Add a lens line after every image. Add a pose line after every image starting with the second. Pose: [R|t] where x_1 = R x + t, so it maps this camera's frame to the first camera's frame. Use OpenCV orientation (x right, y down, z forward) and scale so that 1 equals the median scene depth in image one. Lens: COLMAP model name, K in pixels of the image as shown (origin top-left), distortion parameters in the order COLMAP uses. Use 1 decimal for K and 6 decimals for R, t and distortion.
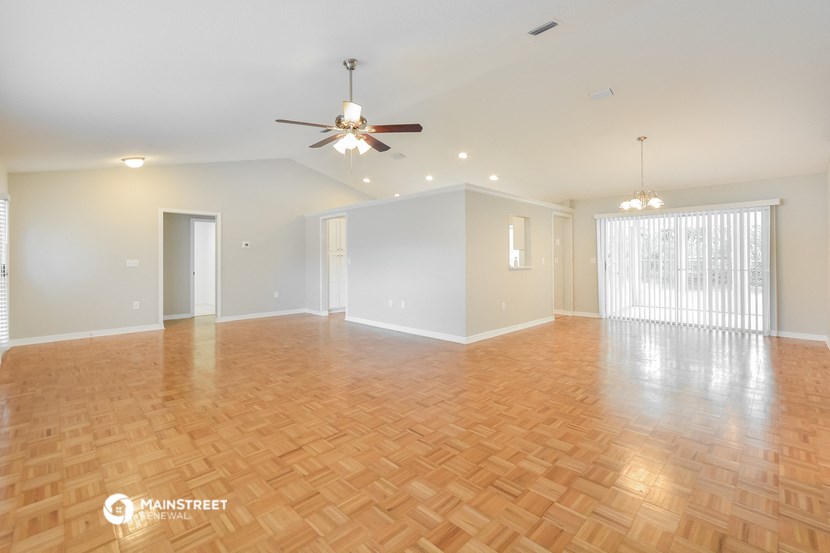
lens RADIAL K [[373.4, 0, 415.8], [0, 373.4, 254.0], [0, 0, 1]] dist [-0.001300, -0.000215]
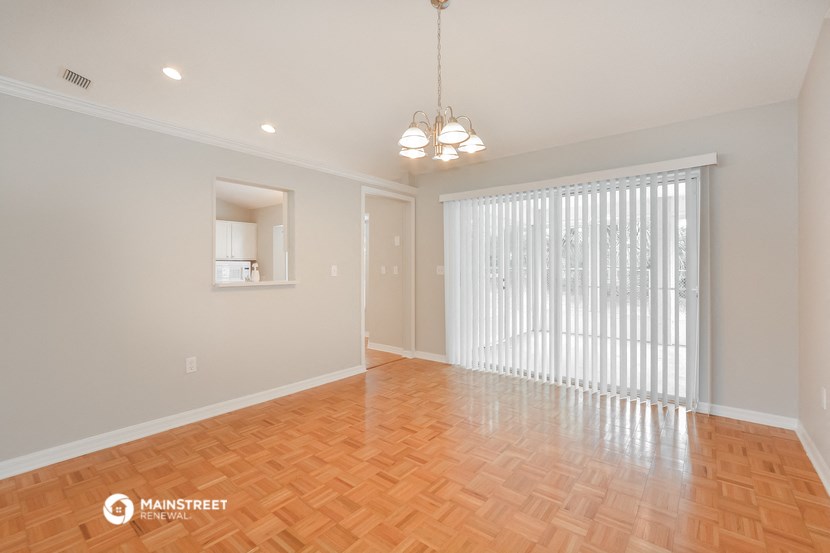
lens RADIAL K [[377.6, 0, 412.0], [0, 377.6, 264.0], [0, 0, 1]] dist [-0.015214, -0.000051]
pose [[0.994608, 0.002130, 0.103680, 0.455679], [-0.002701, 0.999982, 0.005368, 0.005249], [-0.103667, -0.005619, 0.994596, 0.479080]]
